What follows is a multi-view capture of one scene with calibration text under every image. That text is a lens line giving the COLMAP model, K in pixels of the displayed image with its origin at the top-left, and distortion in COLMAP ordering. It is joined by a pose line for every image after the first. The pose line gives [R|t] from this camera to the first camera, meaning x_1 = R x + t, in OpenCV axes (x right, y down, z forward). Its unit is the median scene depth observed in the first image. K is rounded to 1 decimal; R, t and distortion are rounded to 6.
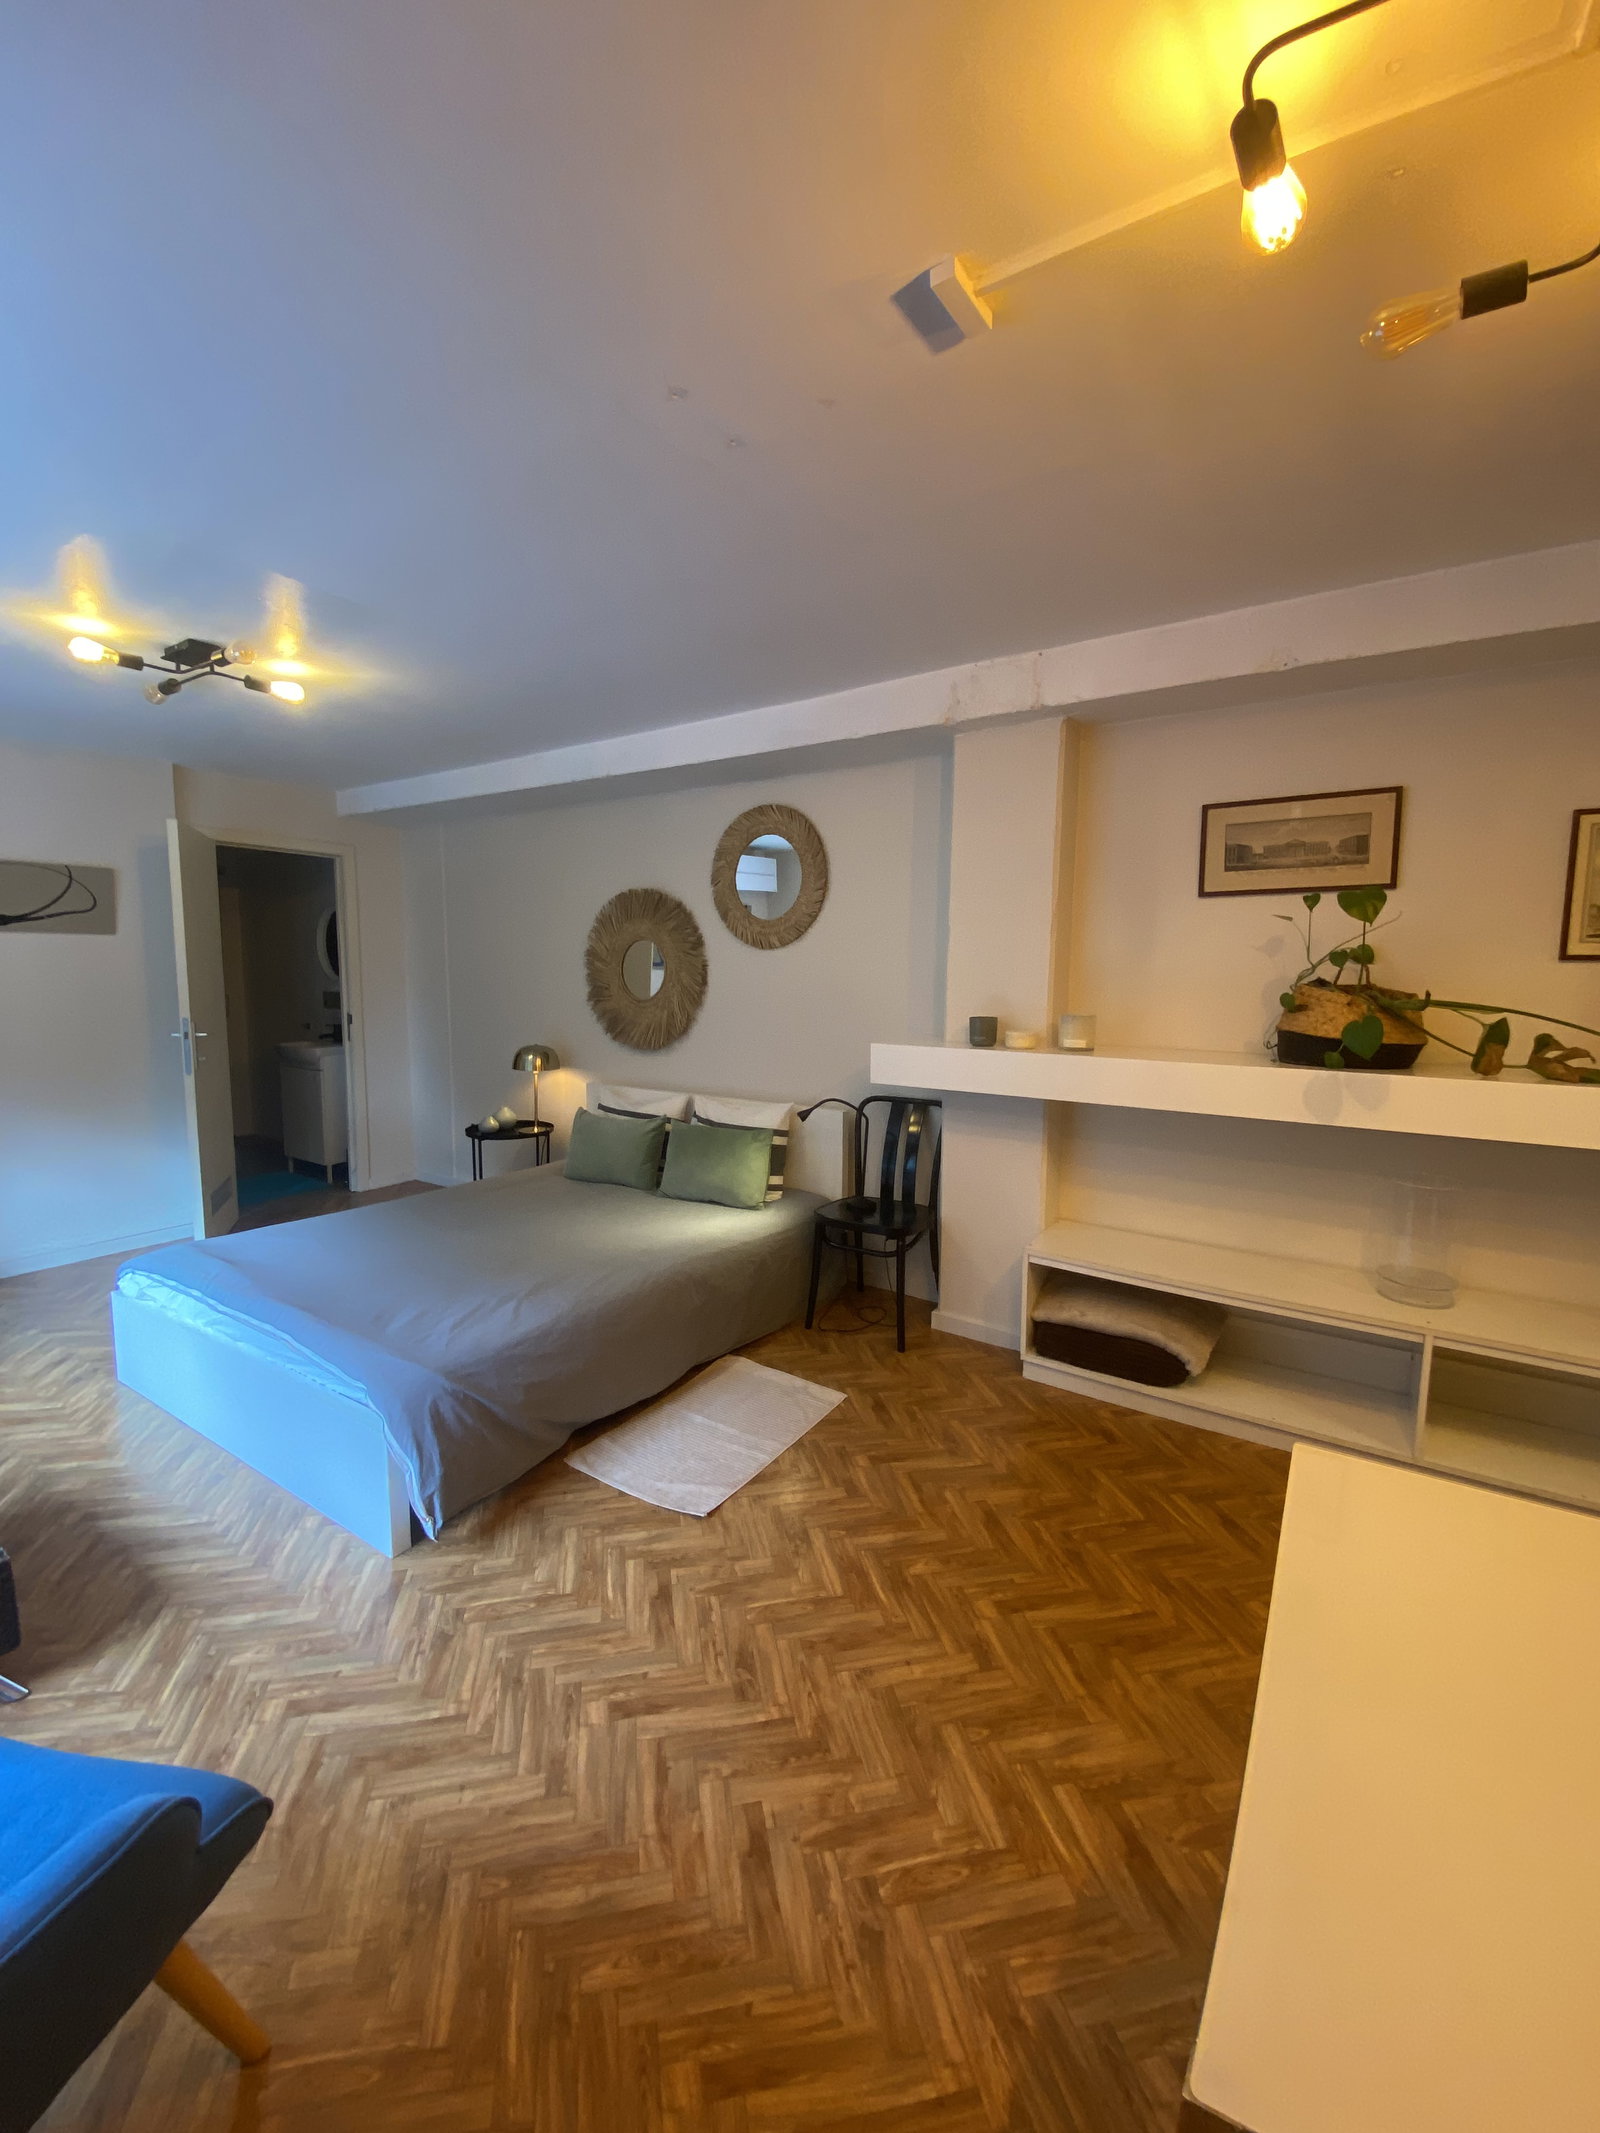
lens RADIAL K [[862.3, 0, 801.7], [0, 862.3, 1062.5], [0, 0, 1]] dist [0.018499, -0.020059]
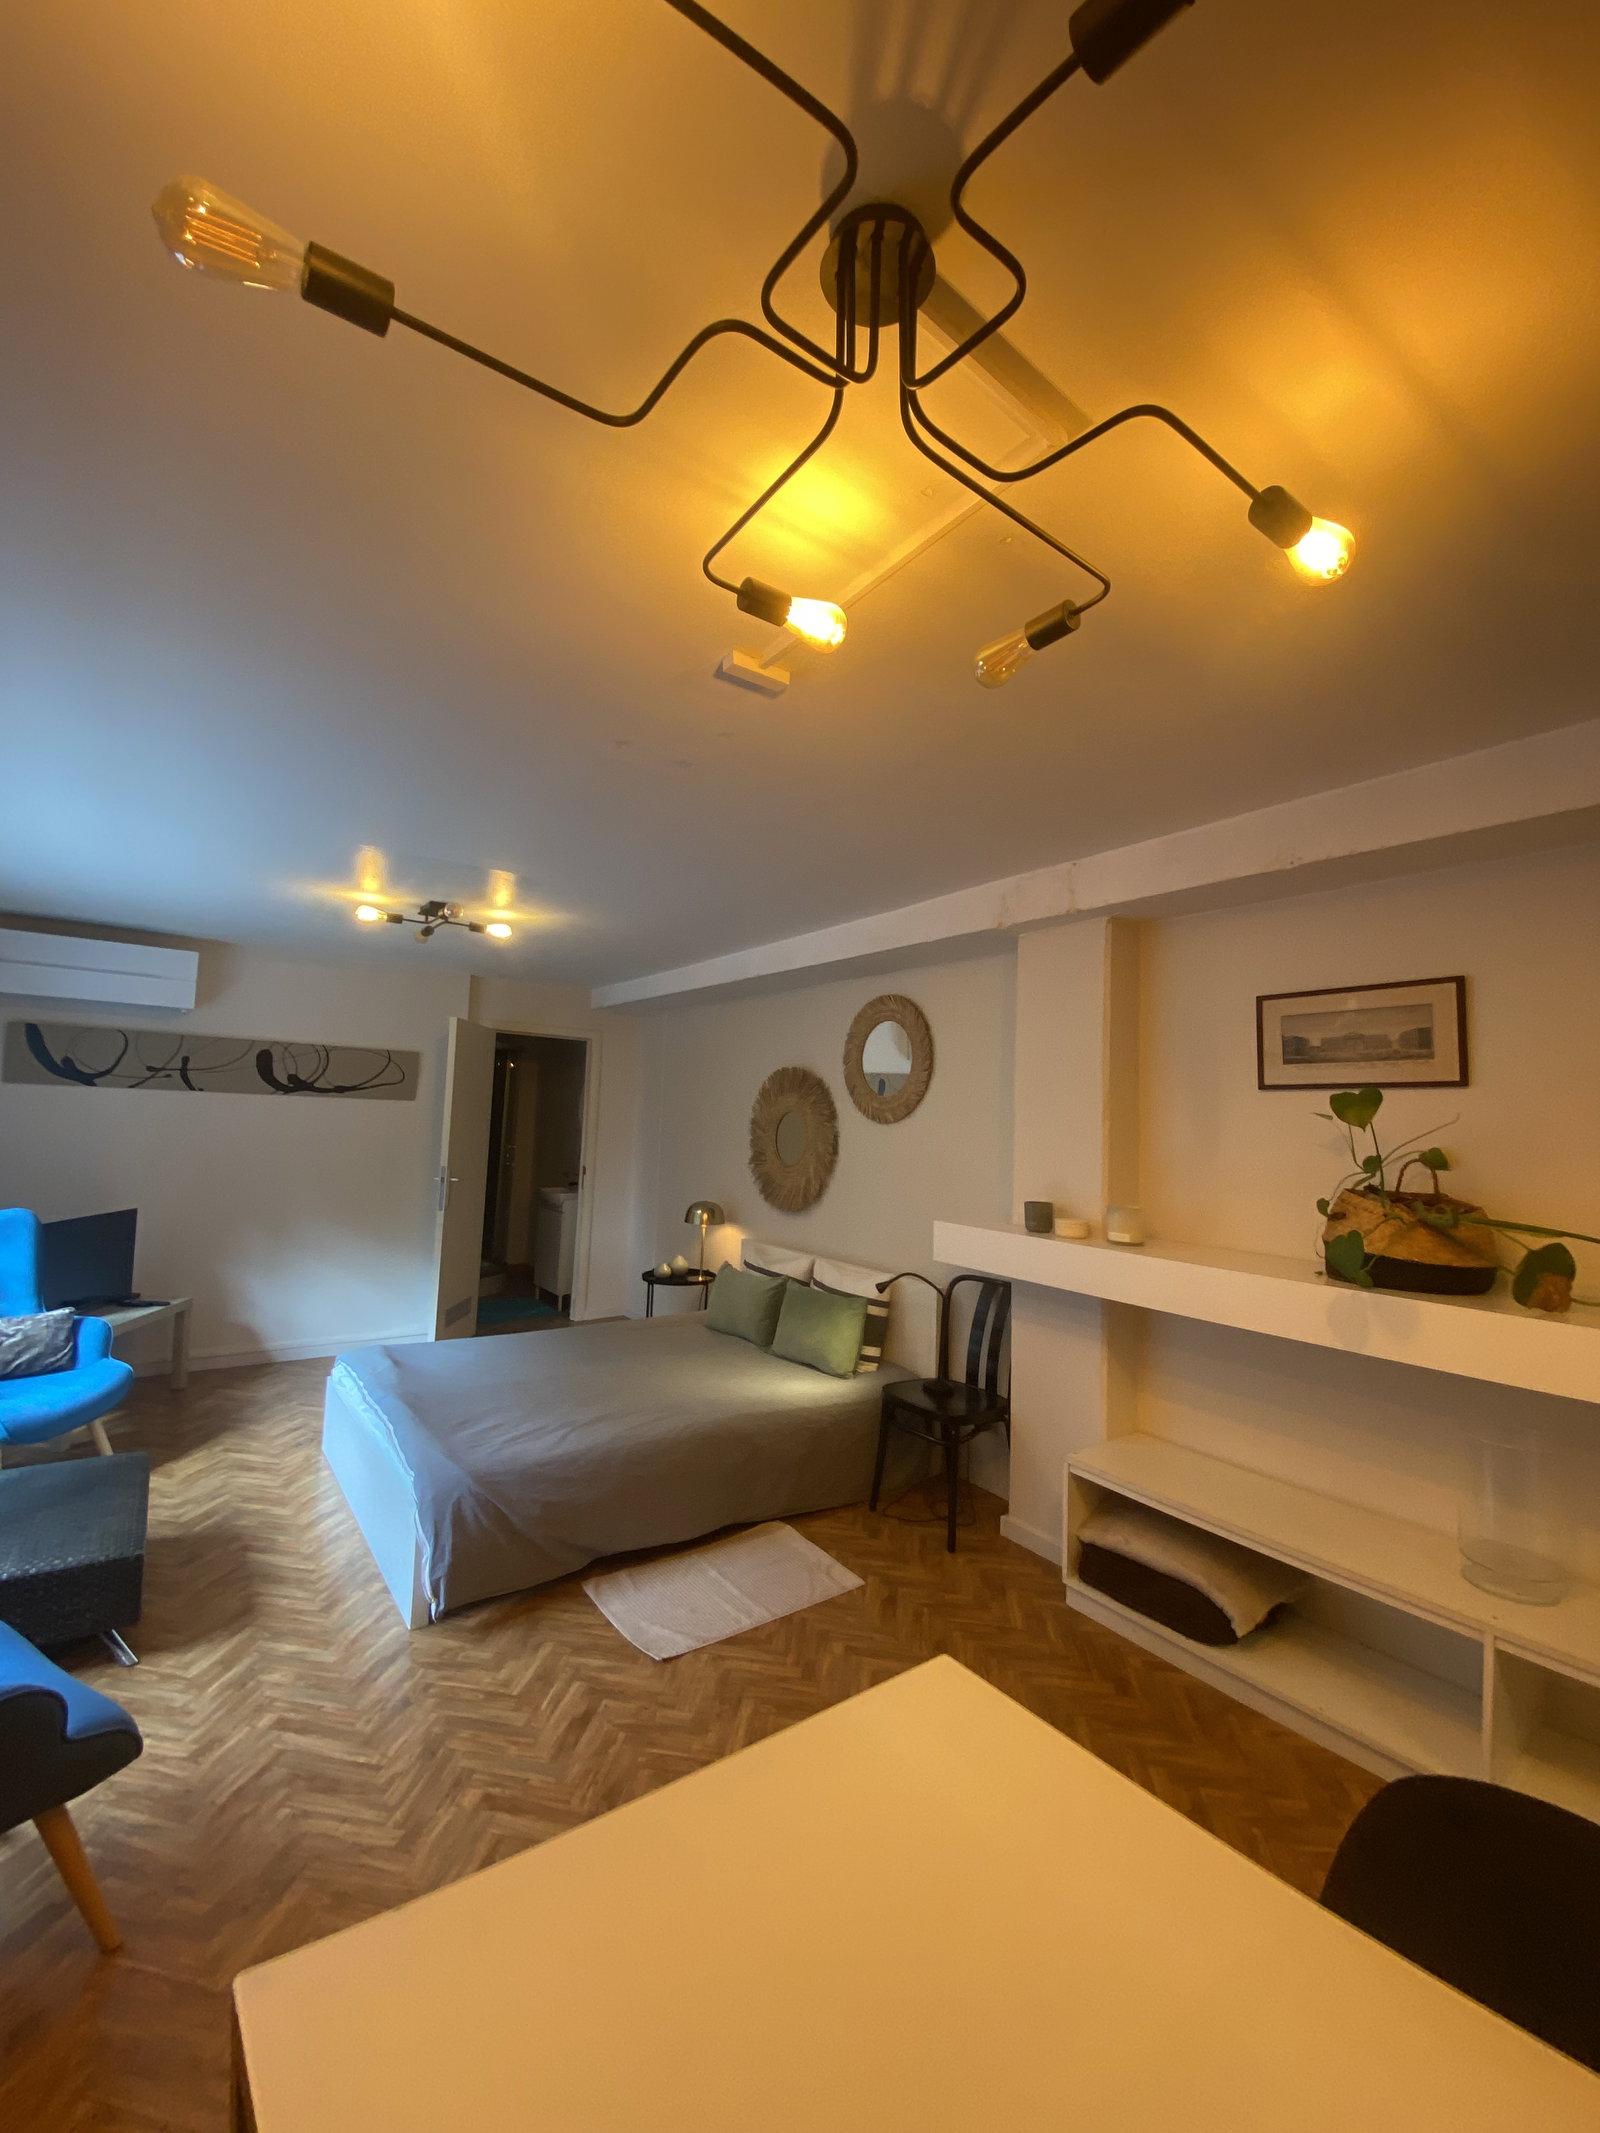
lens RADIAL K [[862.3, 0, 801.7], [0, 862.3, 1062.5], [0, 0, 1]] dist [0.018499, -0.020059]
pose [[0.938621, 0.004335, -0.344923, 0.346244], [-0.066993, 0.983173, -0.169948, -0.028320], [0.338382, 0.182624, 0.923117, -0.055808]]
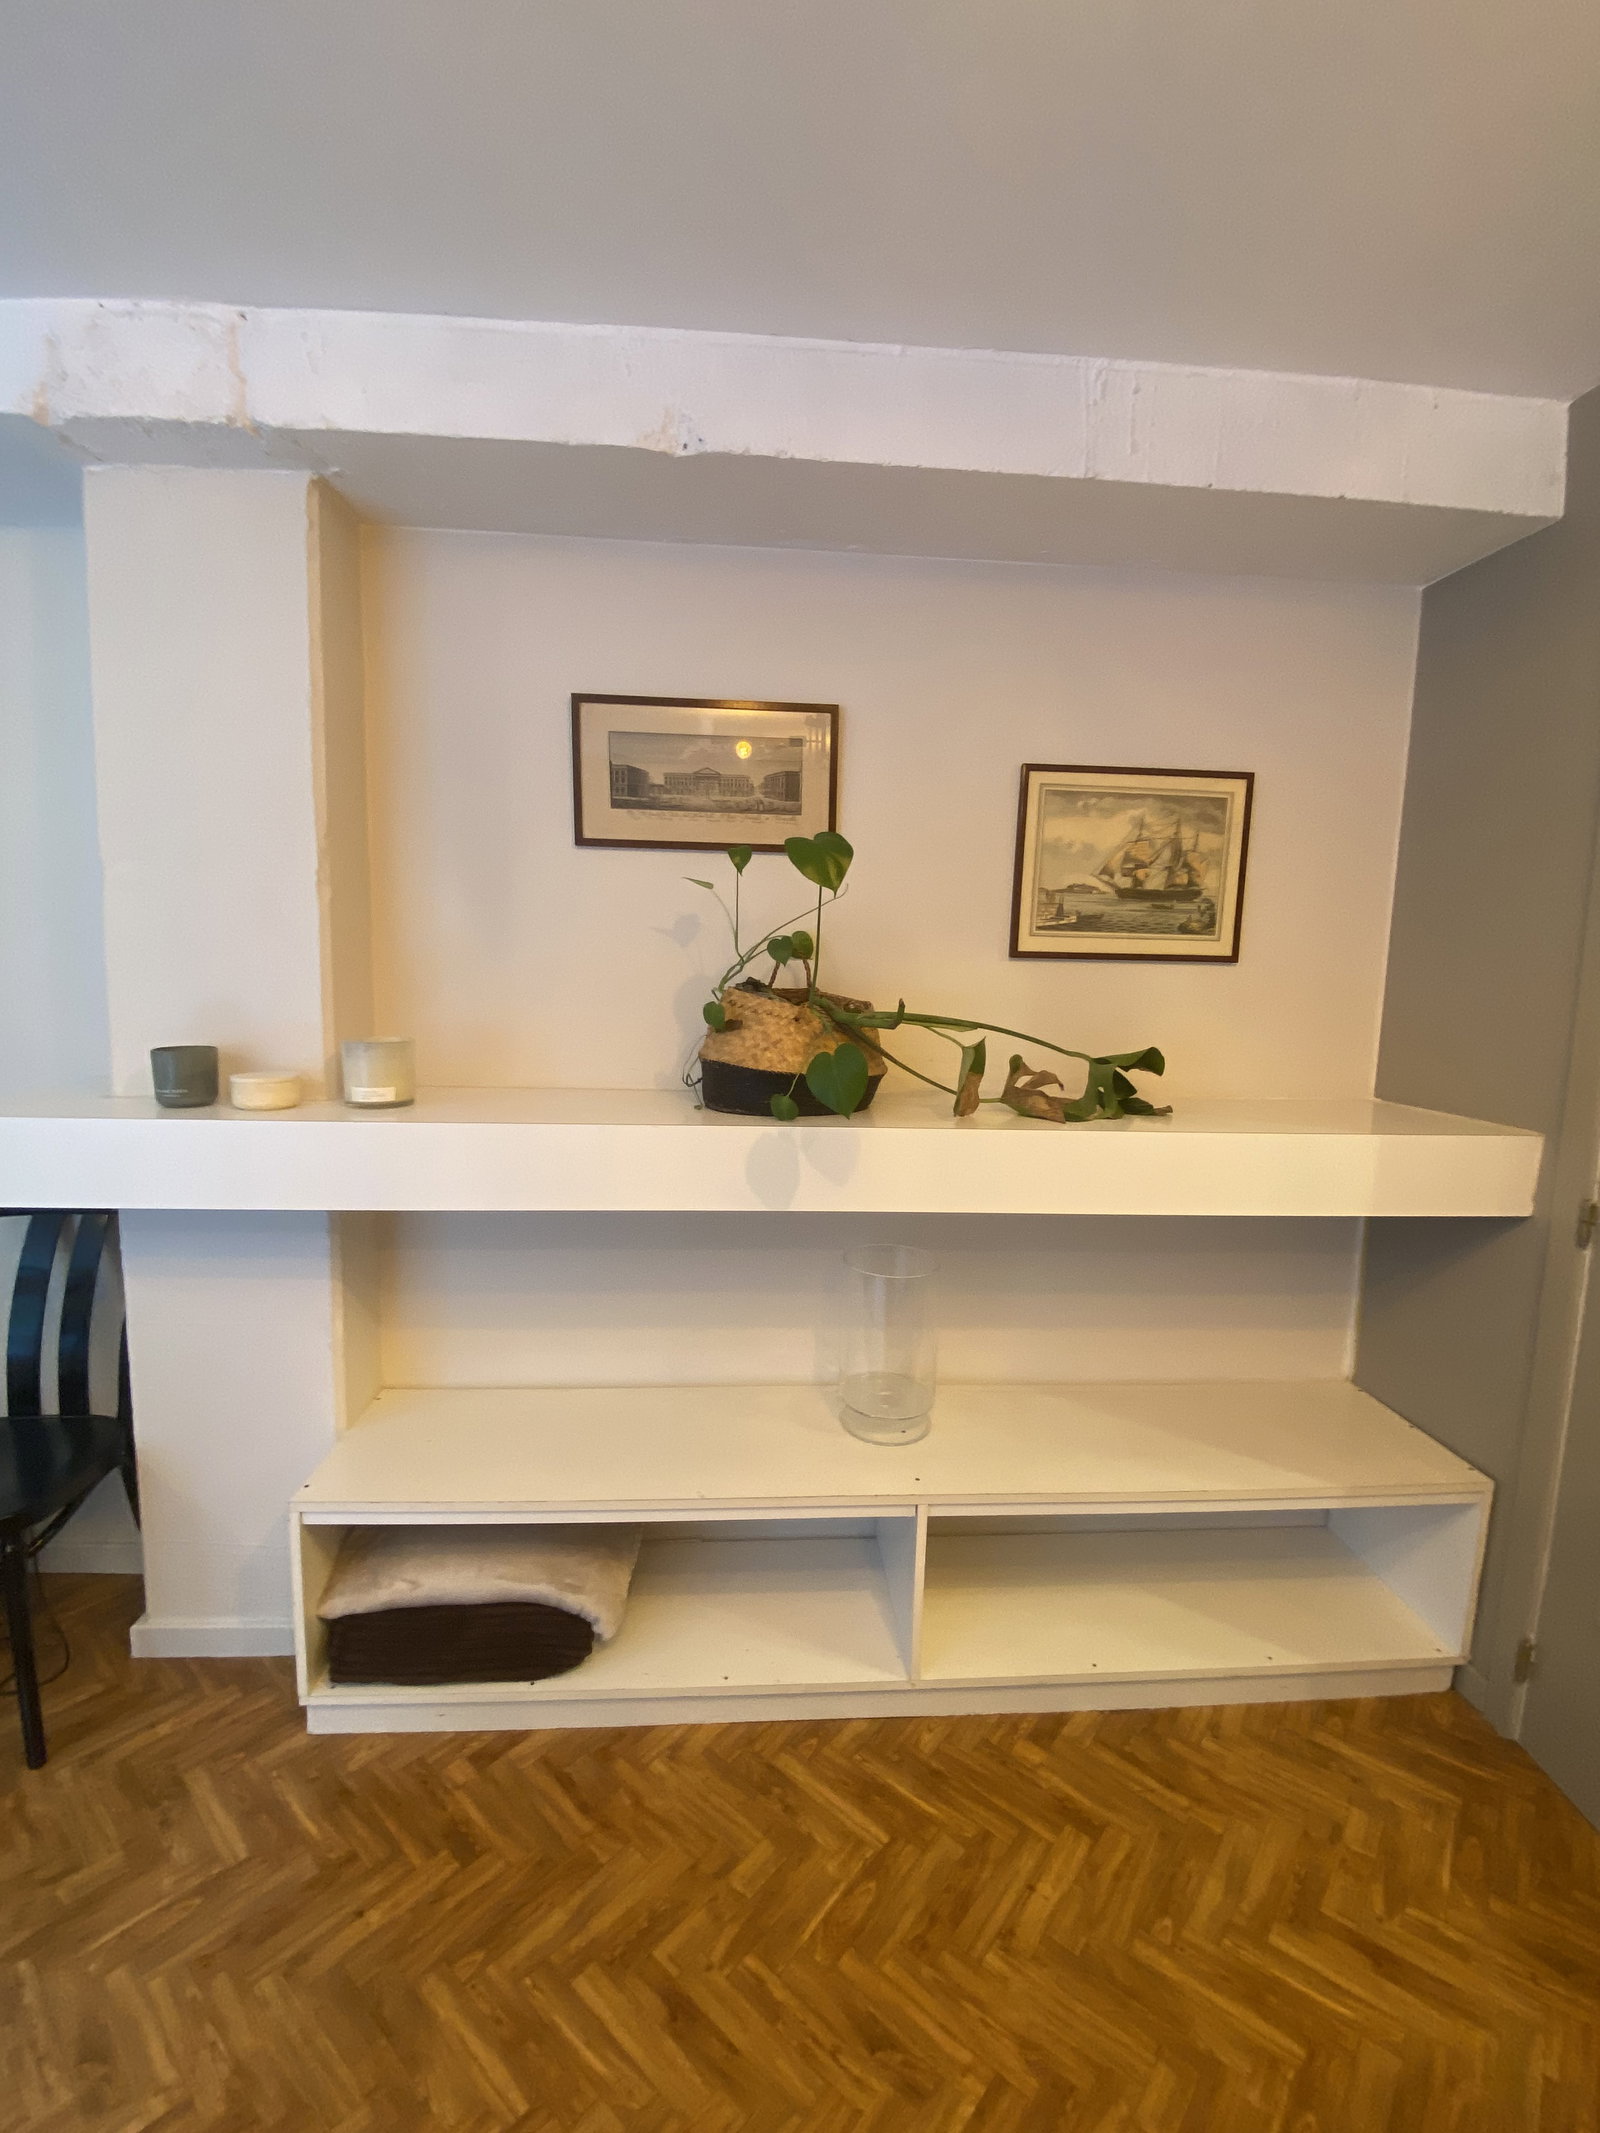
lens RADIAL K [[862.3, 0, 801.7], [0, 862.3, 1062.5], [0, 0, 1]] dist [0.018499, -0.020059]
pose [[0.794173, -0.051760, 0.605484, 0.223165], [0.047145, 0.998611, 0.023530, -0.046295], [-0.605860, 0.009858, 0.795510, 0.447241]]
